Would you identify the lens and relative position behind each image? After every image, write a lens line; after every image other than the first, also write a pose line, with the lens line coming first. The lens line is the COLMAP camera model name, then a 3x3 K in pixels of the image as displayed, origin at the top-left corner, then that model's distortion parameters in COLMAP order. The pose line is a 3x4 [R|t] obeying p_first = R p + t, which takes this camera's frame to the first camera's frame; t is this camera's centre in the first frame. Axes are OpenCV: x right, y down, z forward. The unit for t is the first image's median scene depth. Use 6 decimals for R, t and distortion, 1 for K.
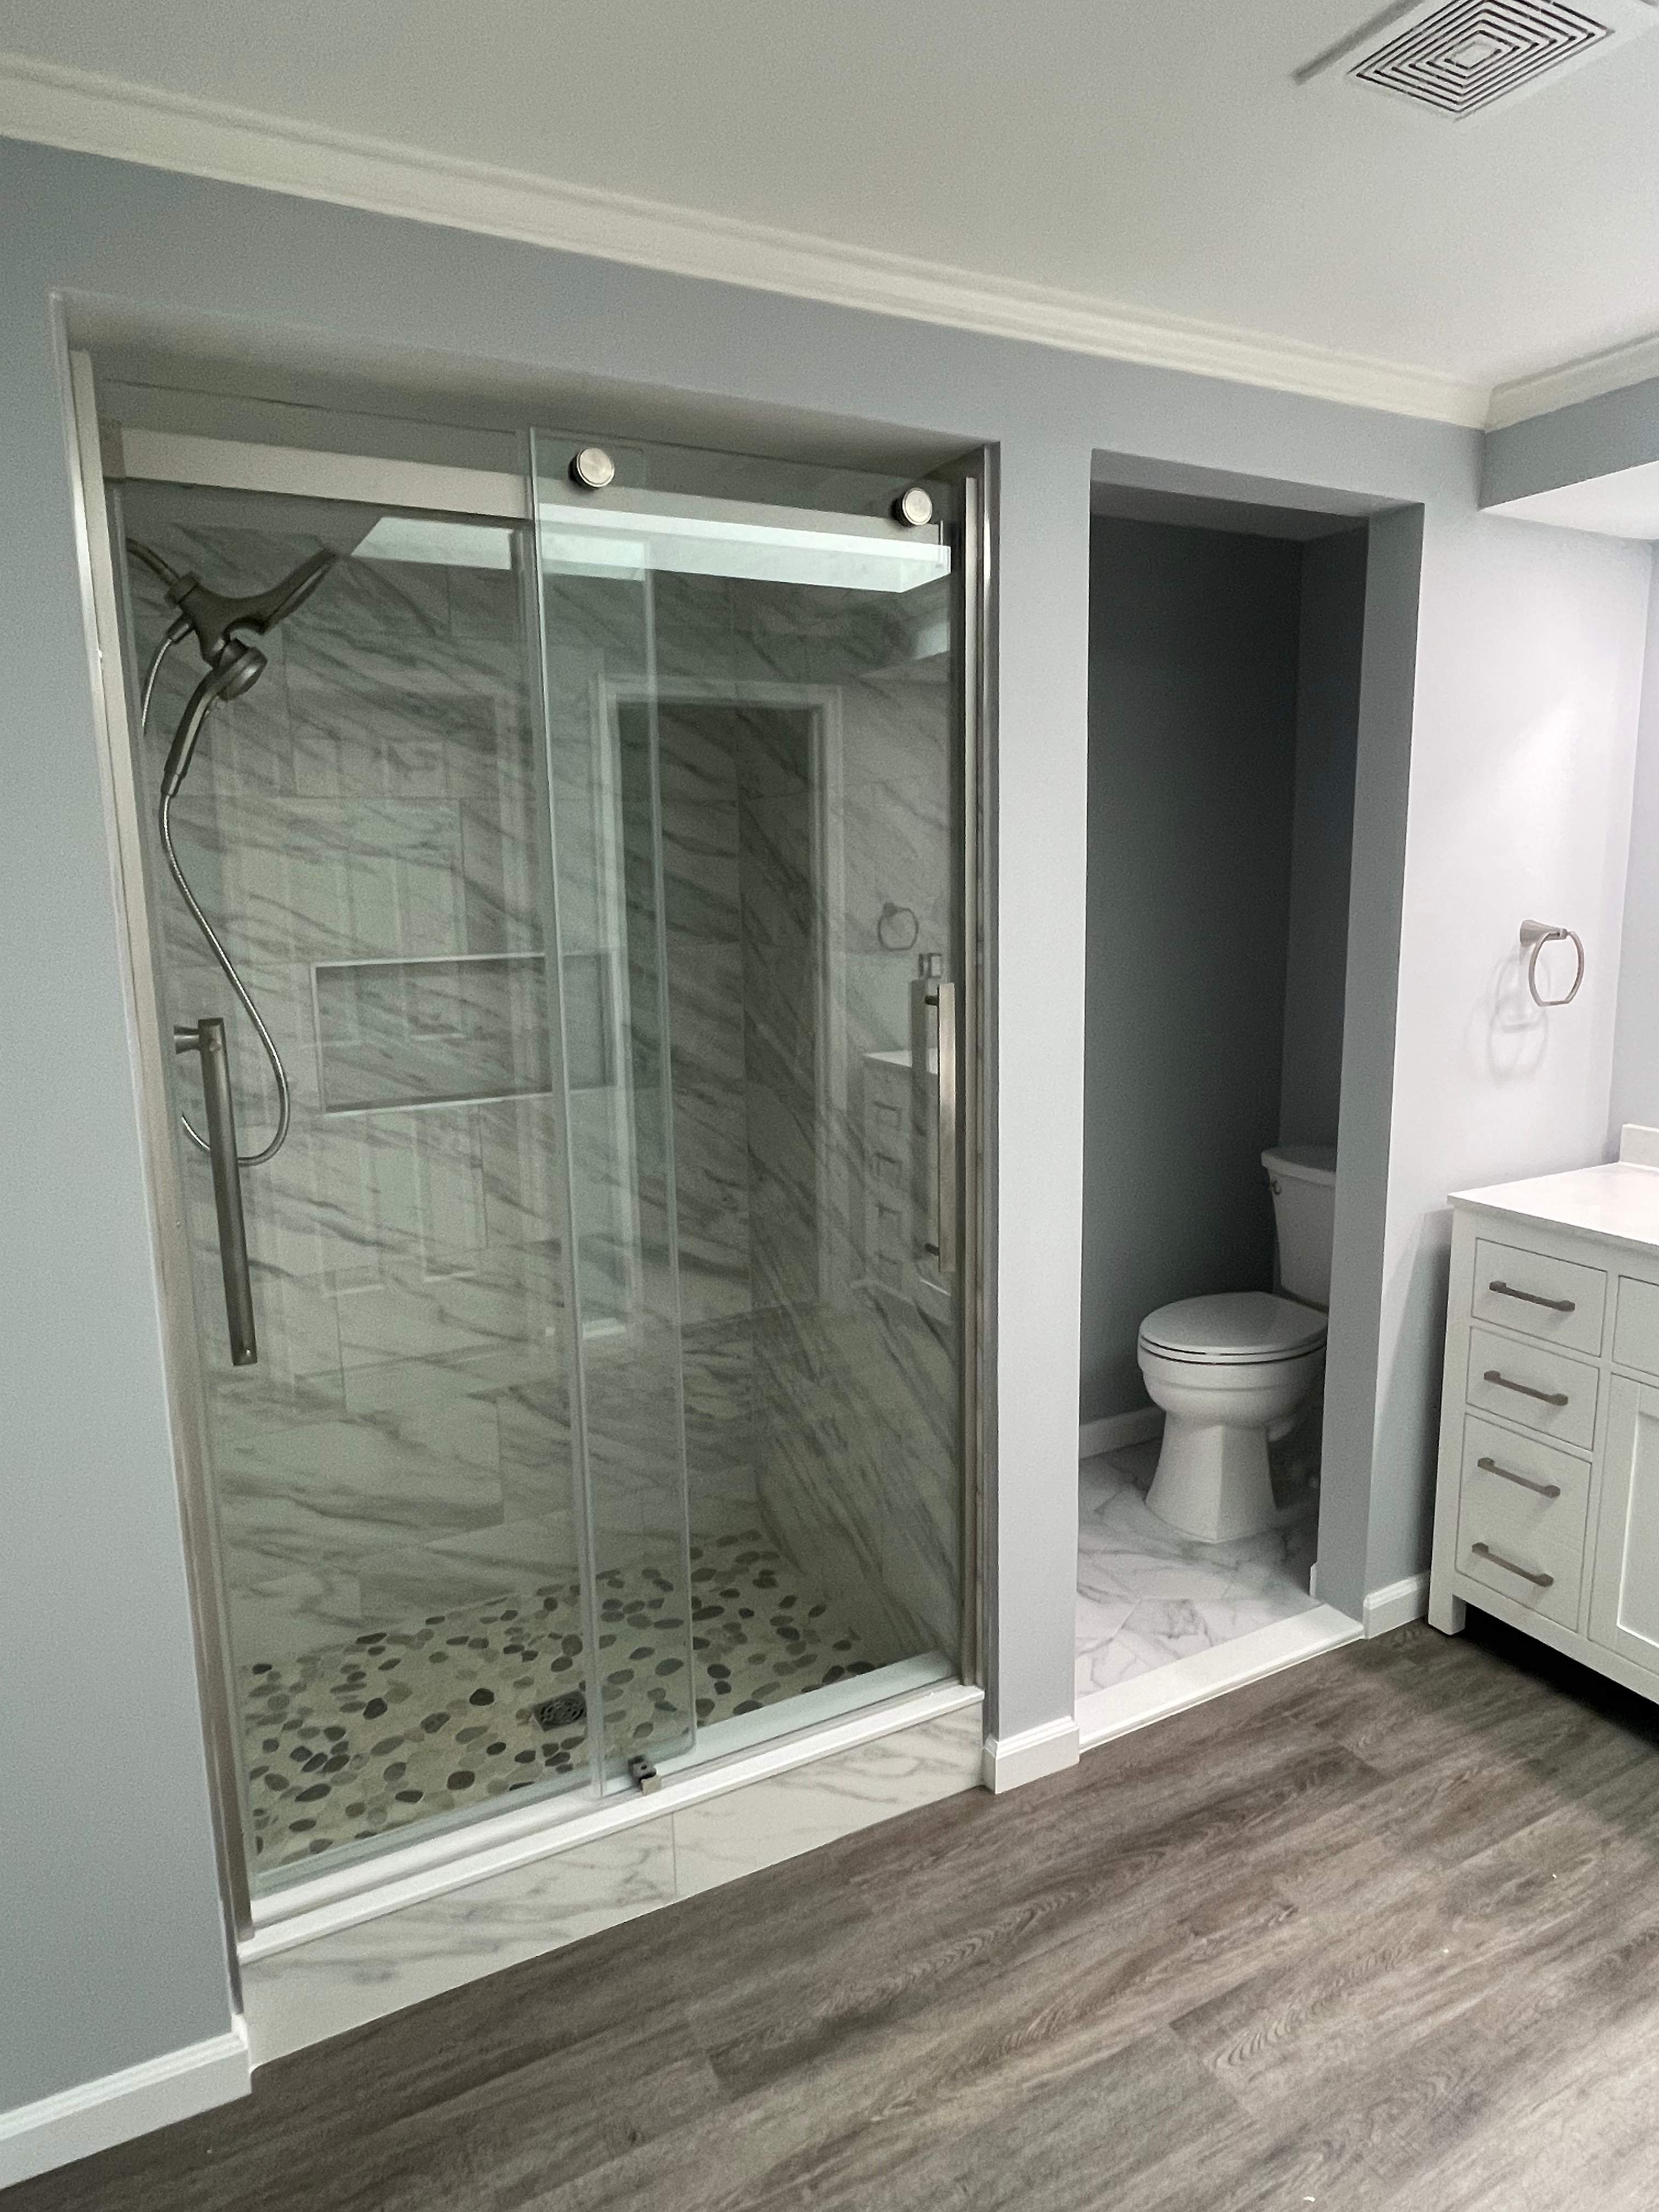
lens RADIAL K [[1278.7, 0, 840.4], [0, 1278.7, 1102.2], [0, 0, 1]] dist [-0.008020, -0.005292]
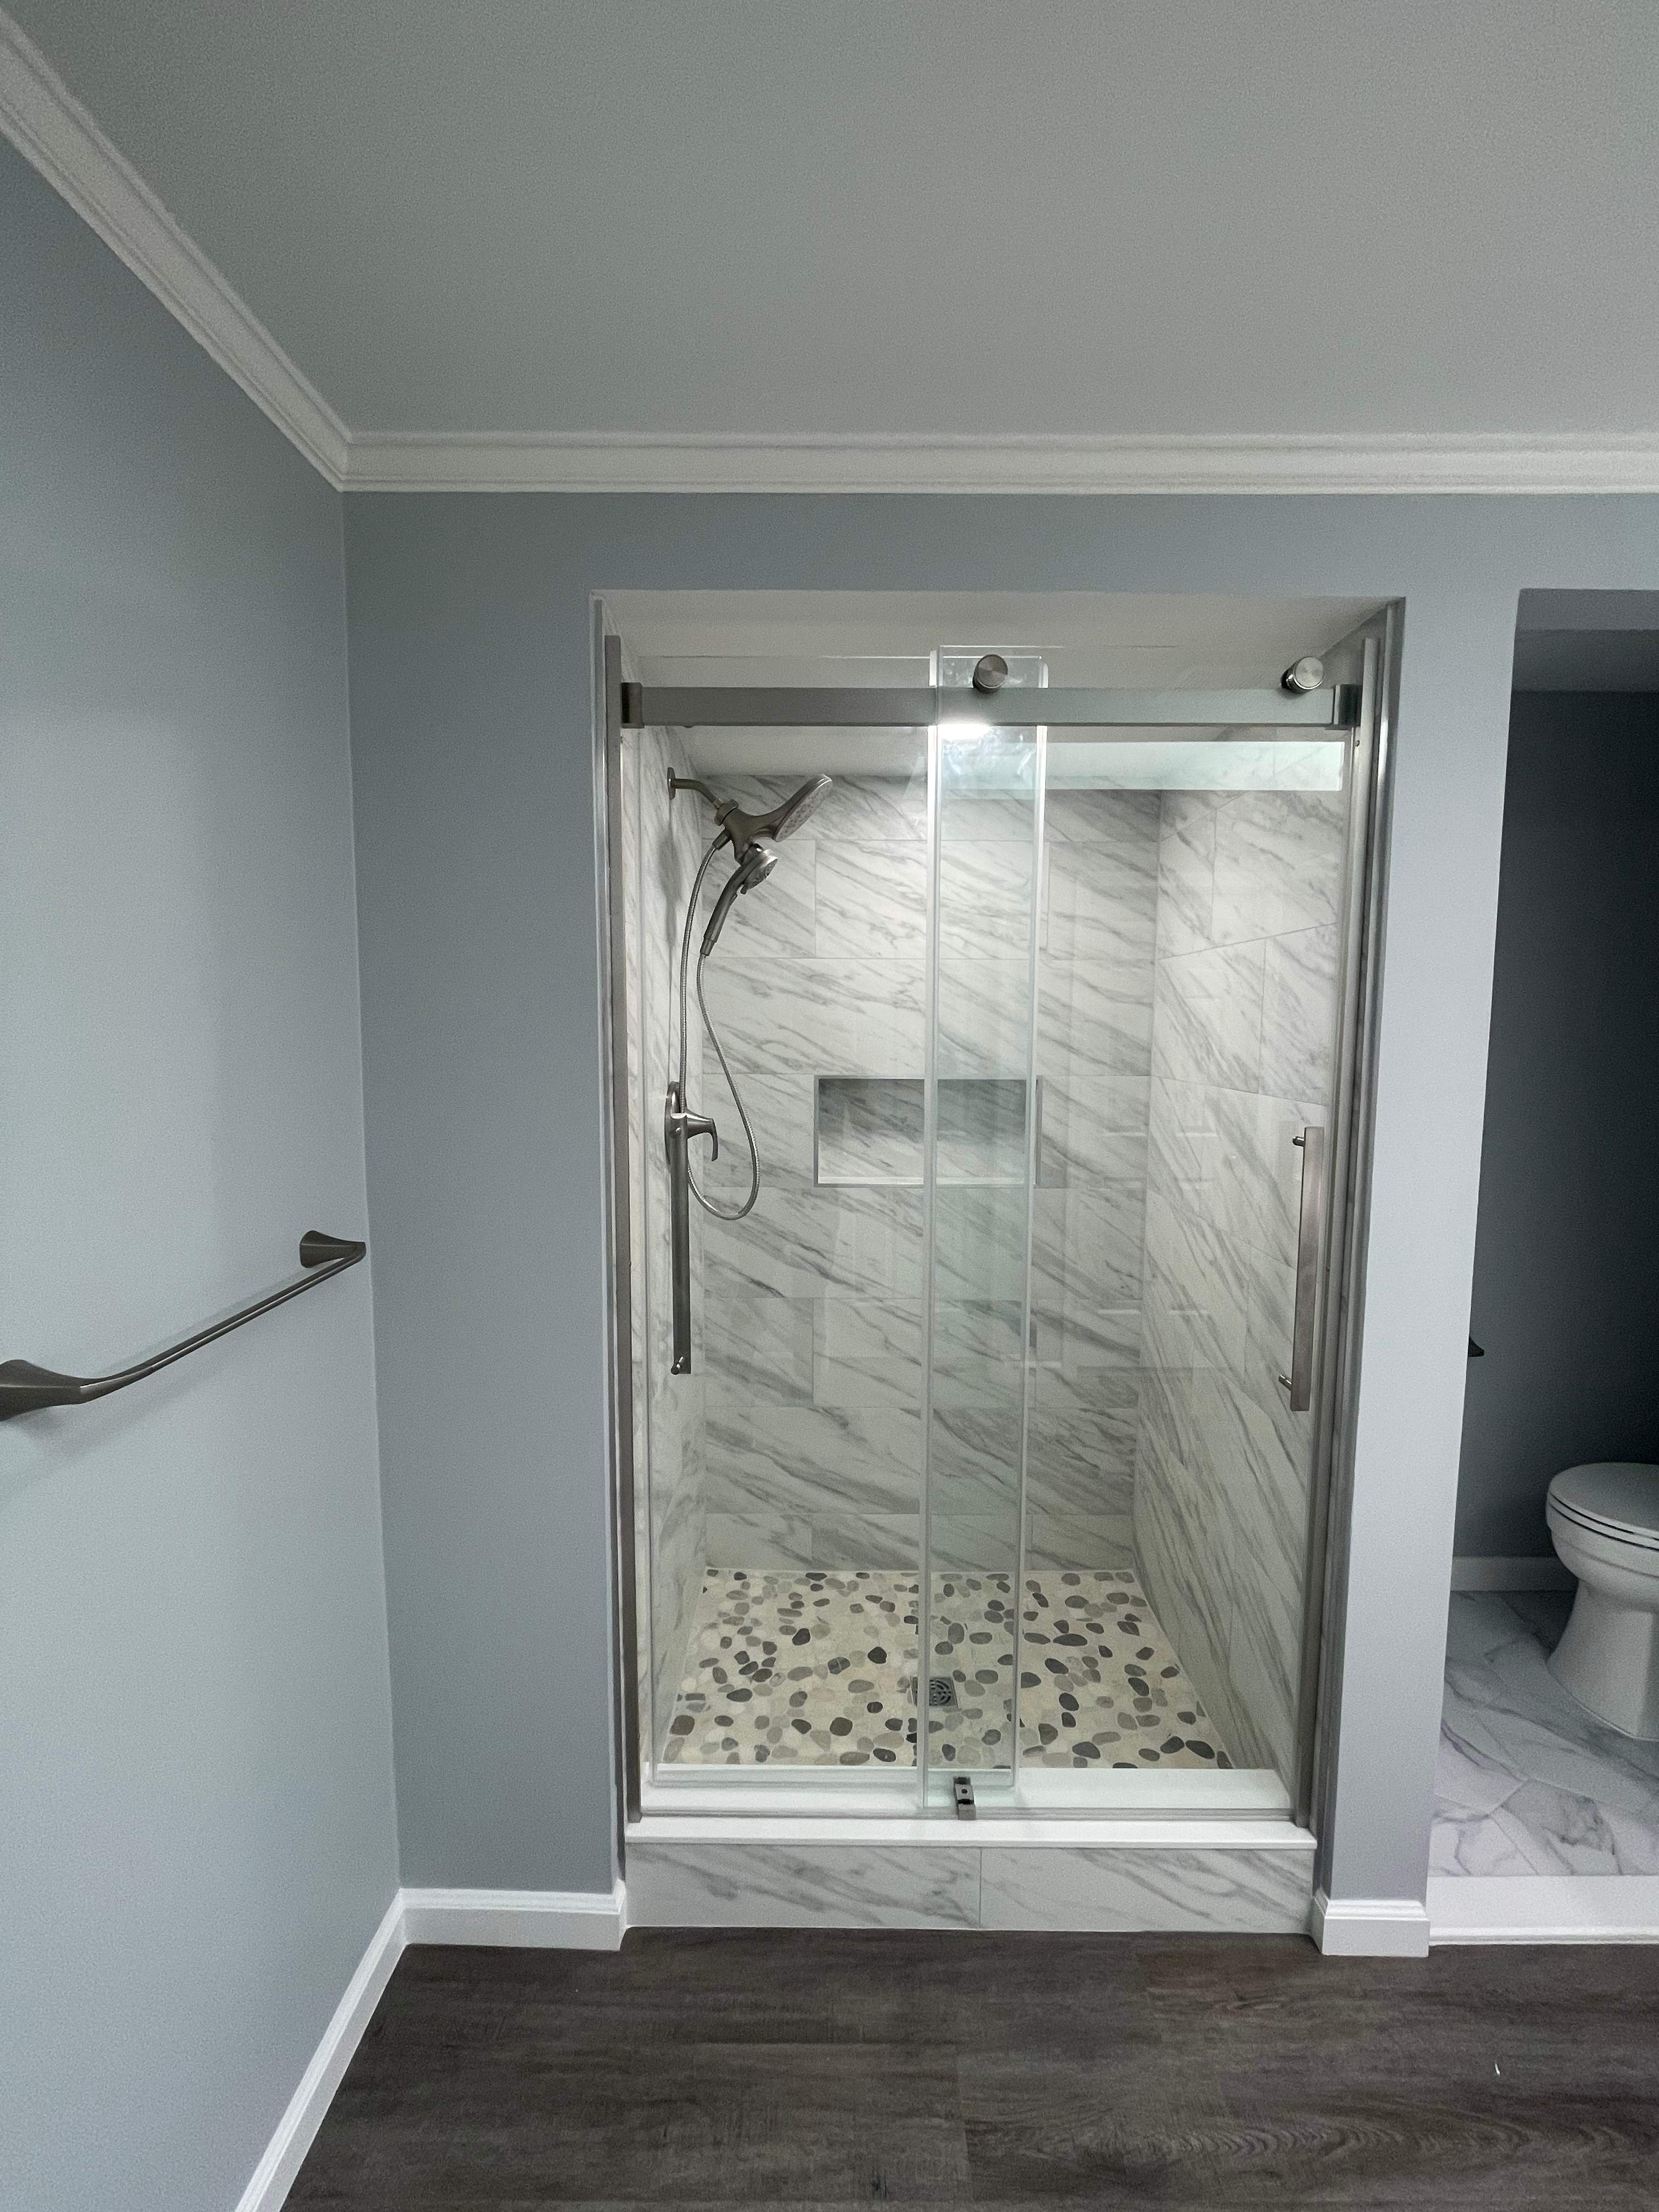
lens RADIAL K [[890.6, 0, 829.8], [0, 890.6, 1107.7], [0, 0, 1]] dist [-0.007969, 0.000667]
pose [[0.884538, 0.065696, -0.461820, 0.052826], [-0.102430, 0.993224, -0.054897, -0.023039], [0.455084, 0.095863, 0.885273, 0.153415]]
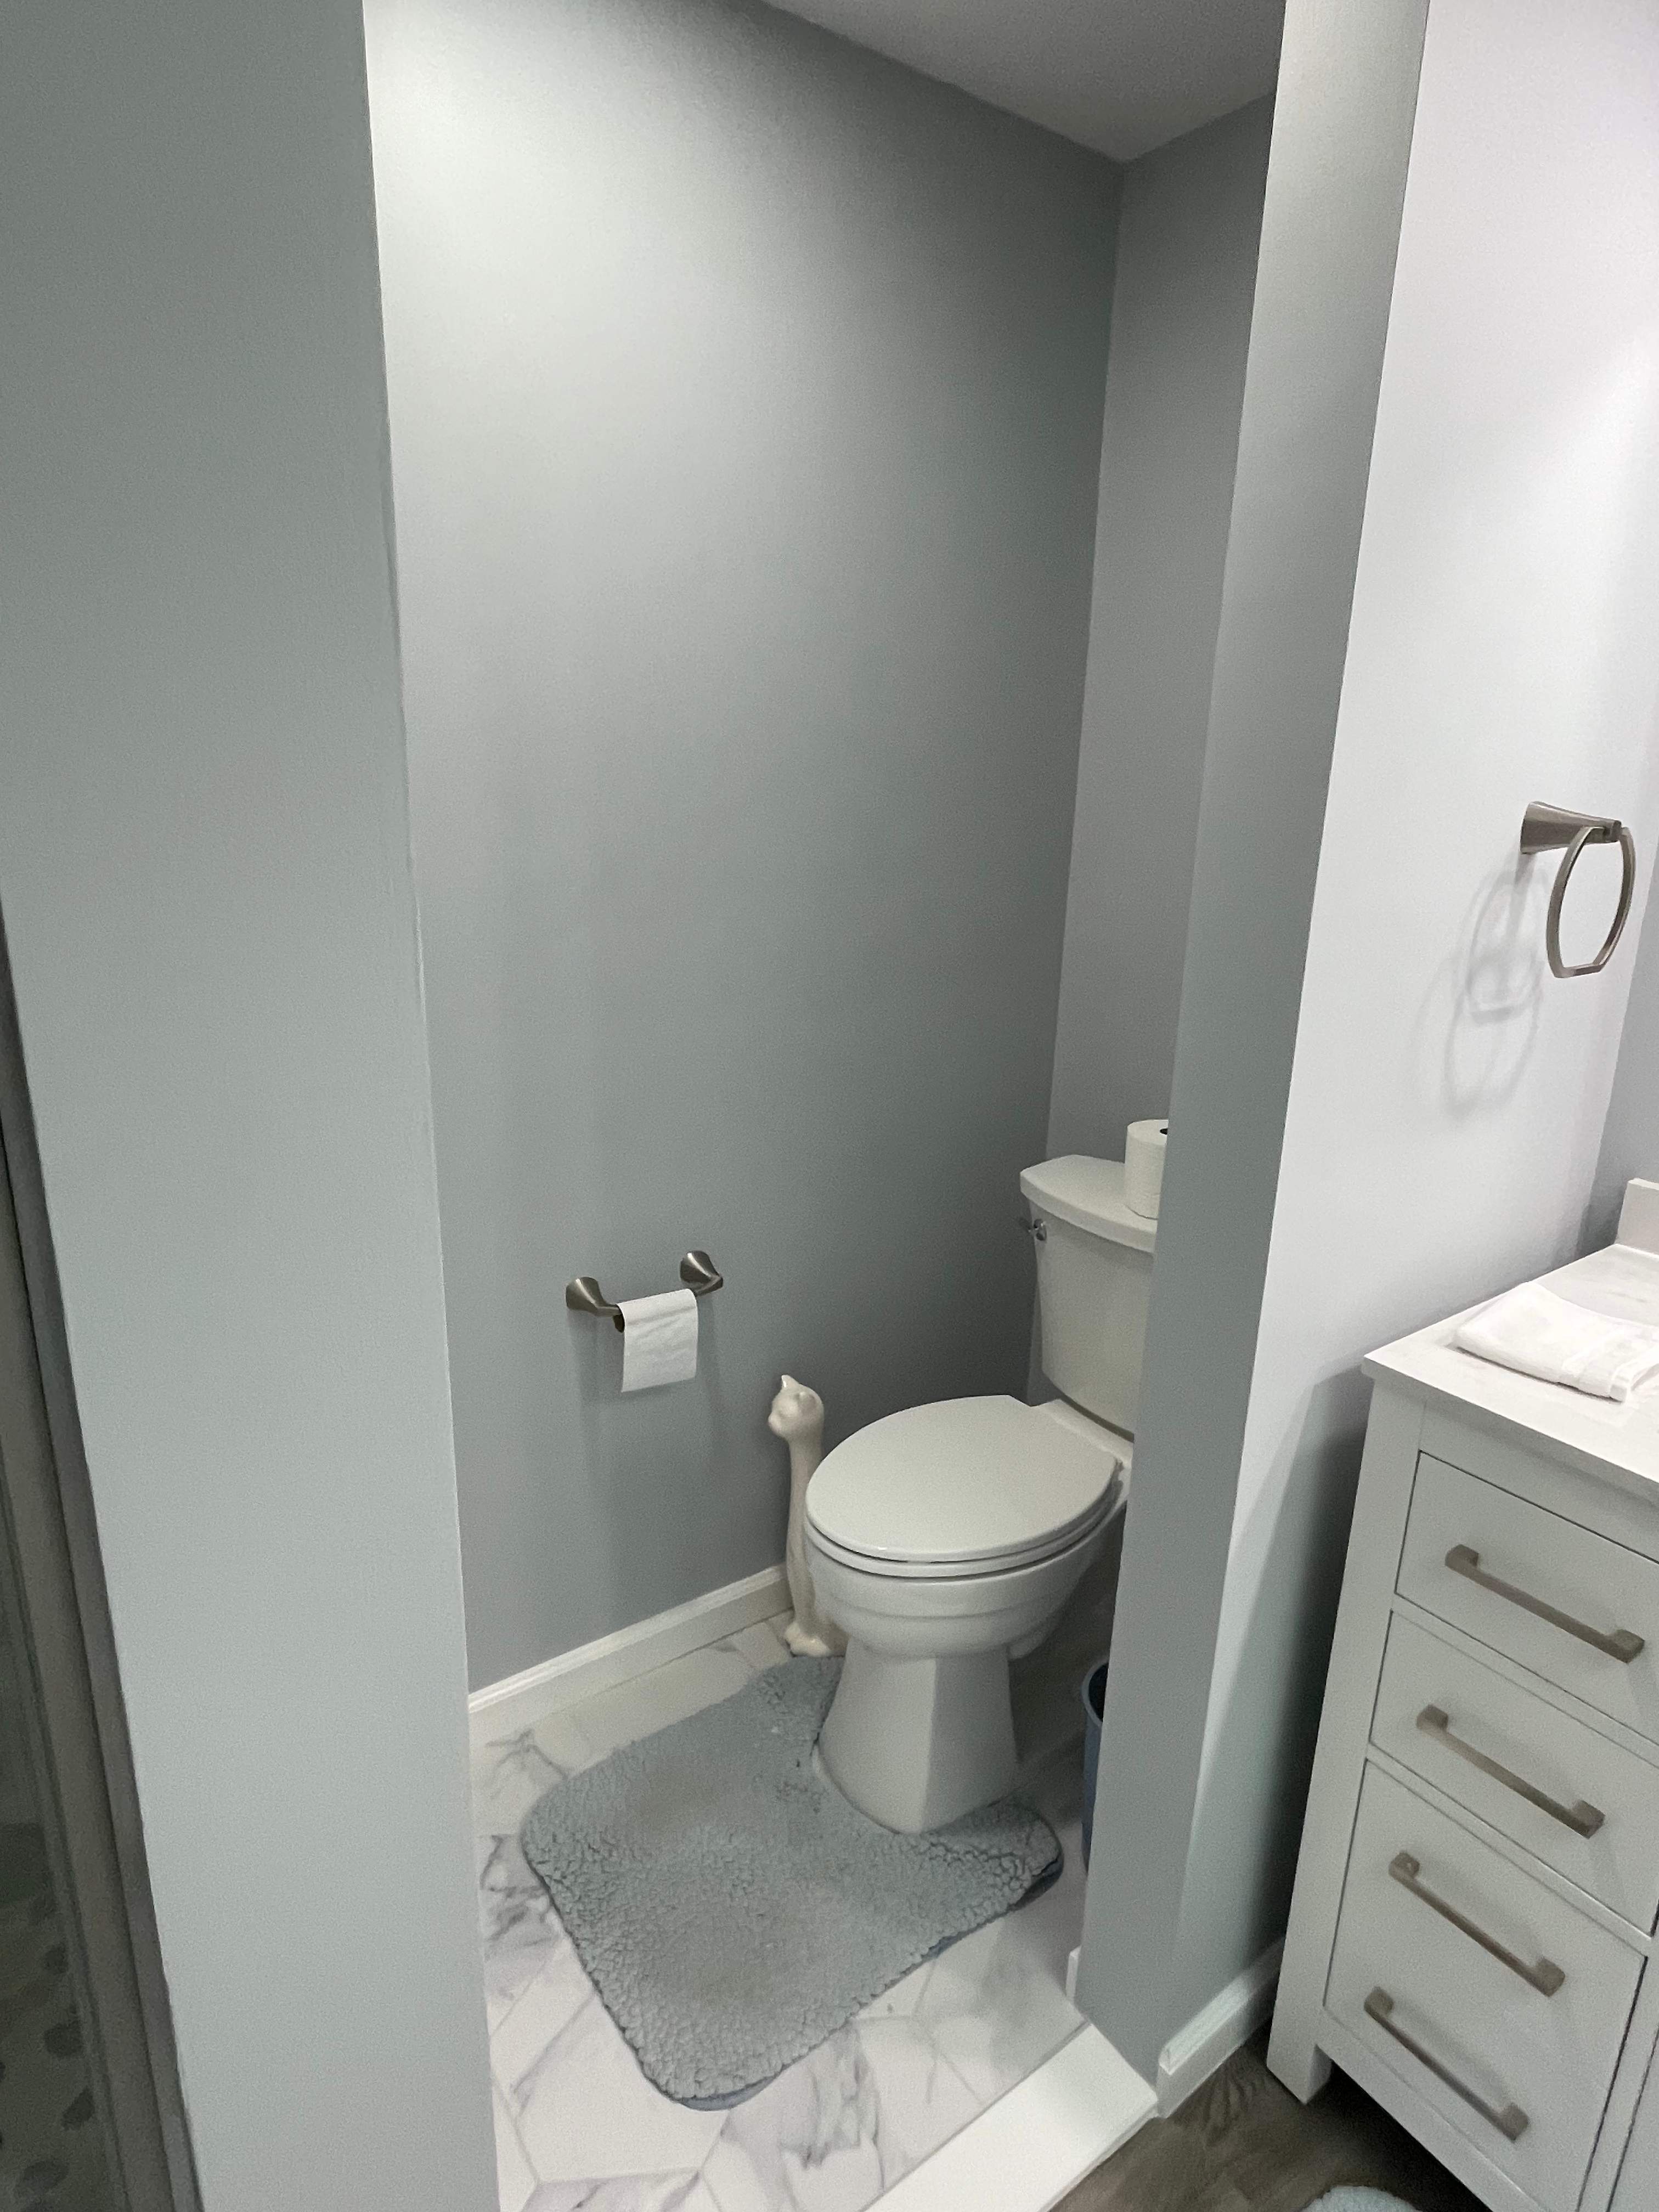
lens RADIAL K [[1171.6, 0, 840.0], [0, 1171.6, 1092.0], [0, 0, 1]] dist [-0.019766, 0.002903]
pose [[0.989097, 0.007741, 0.147063, 0.222438], [-0.019434, 0.996745, 0.078241, -0.064916], [-0.145979, -0.080246, 0.986028, 0.632544]]
